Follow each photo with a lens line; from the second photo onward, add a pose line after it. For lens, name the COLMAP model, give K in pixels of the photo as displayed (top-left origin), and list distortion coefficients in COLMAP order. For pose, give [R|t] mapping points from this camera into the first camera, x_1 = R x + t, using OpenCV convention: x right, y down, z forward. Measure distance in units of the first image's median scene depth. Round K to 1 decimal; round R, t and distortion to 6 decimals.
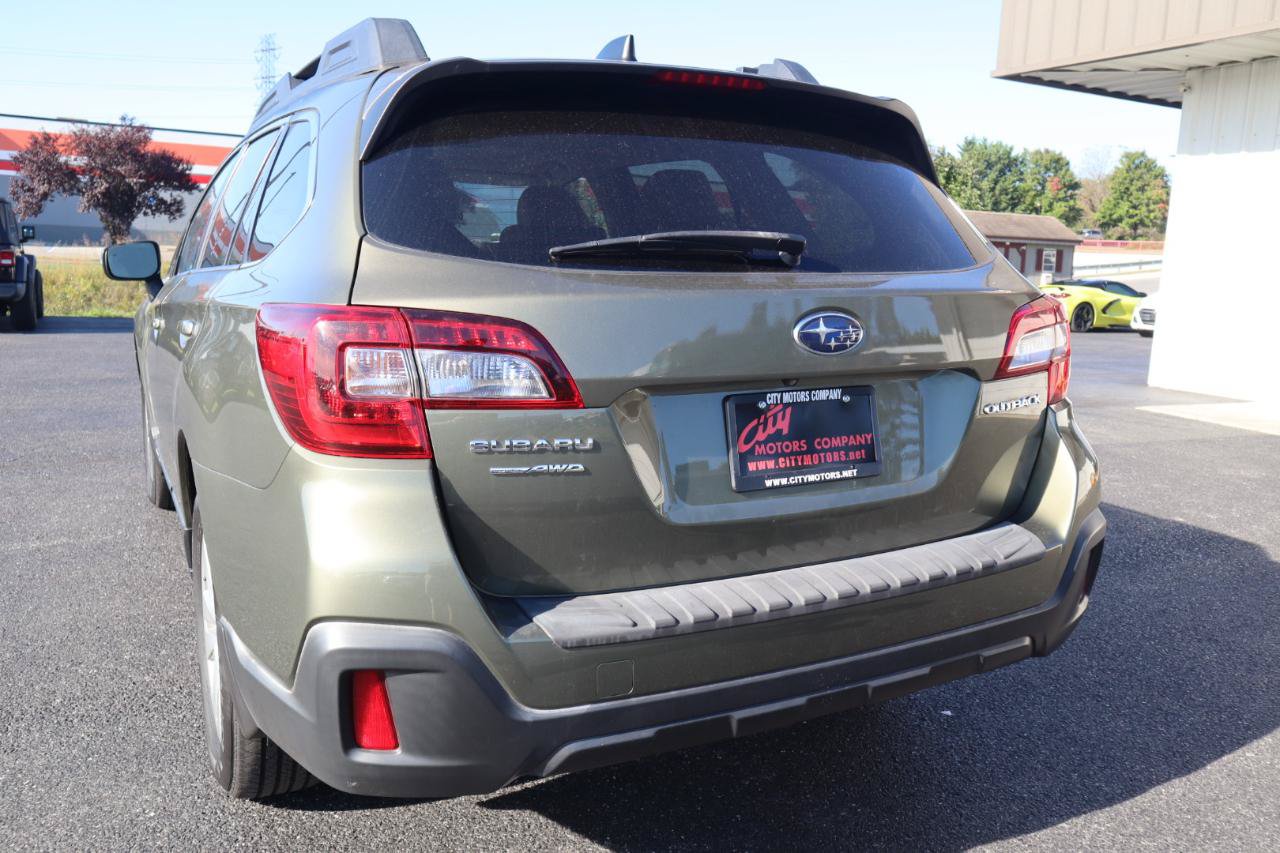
lens RADIAL K [[1060.6, 0, 640.0], [0, 1060.6, 426.5], [0, 0, 1]] dist [-0.091610, 0.117139]
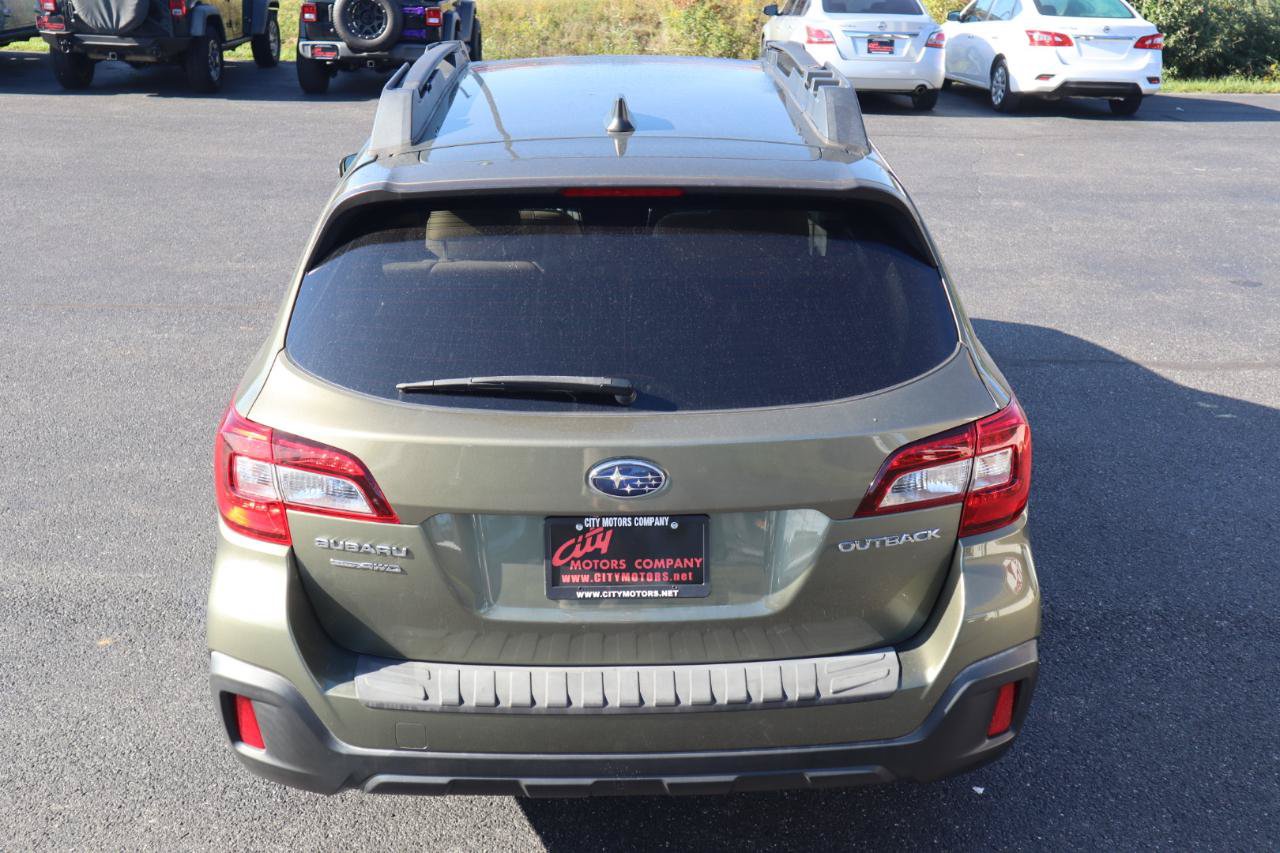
lens RADIAL K [[1356.1, 0, 640.0], [0, 1356.1, 426.5], [0, 0, 1]] dist [-0.031163, 0.254074]
pose [[0.898087, 0.144150, -0.415525, 0.754343], [-0.066122, 0.978279, 0.196466, -0.411518], [0.434820, -0.148968, 0.888111, -0.238657]]
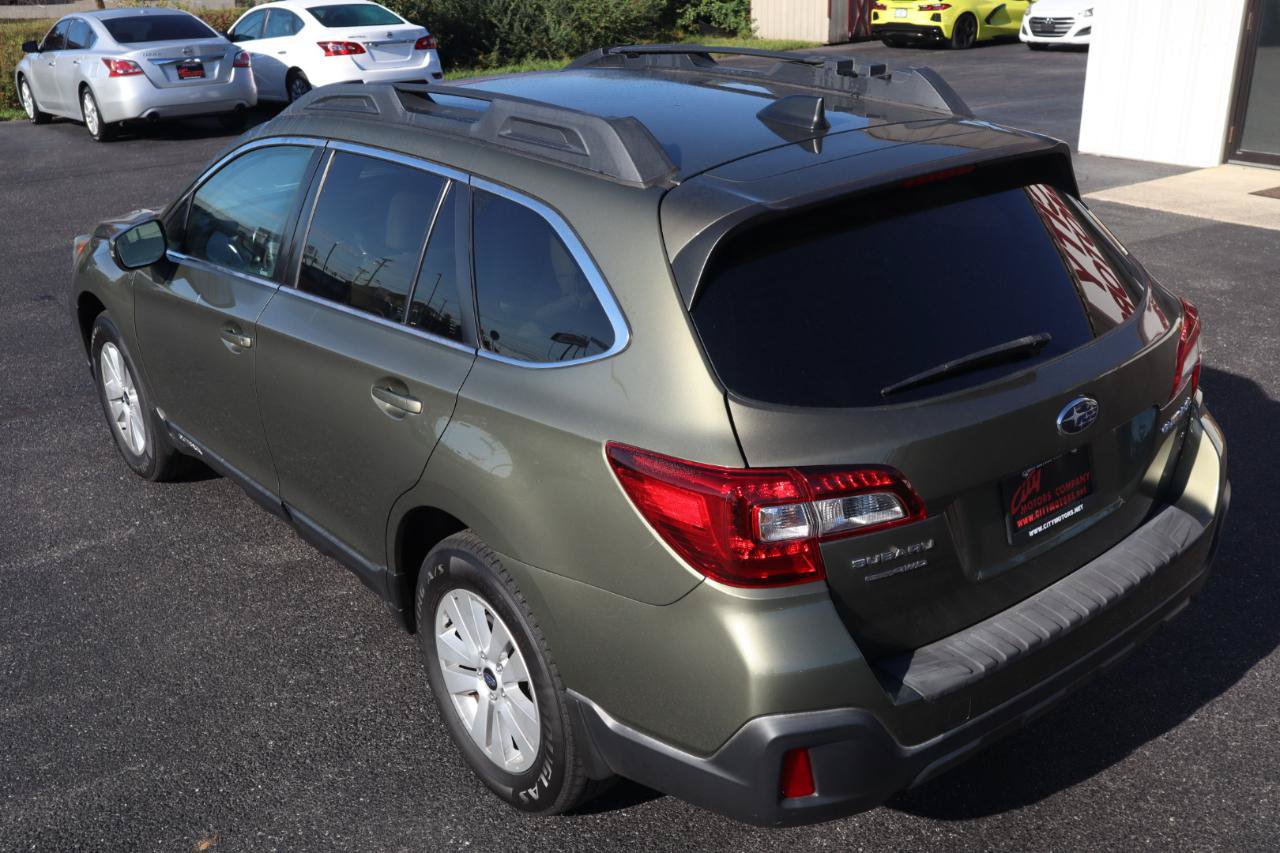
lens RADIAL K [[1285.1, 0, 640.0], [0, 1285.1, 426.5], [0, 0, 1]] dist [-0.004582, 0.009036]
pose [[0.979369, -0.127047, 0.157147, -0.557123], [0.092658, 0.973409, 0.209500, -0.432549], [-0.179585, -0.190617, 0.965098, -0.369339]]
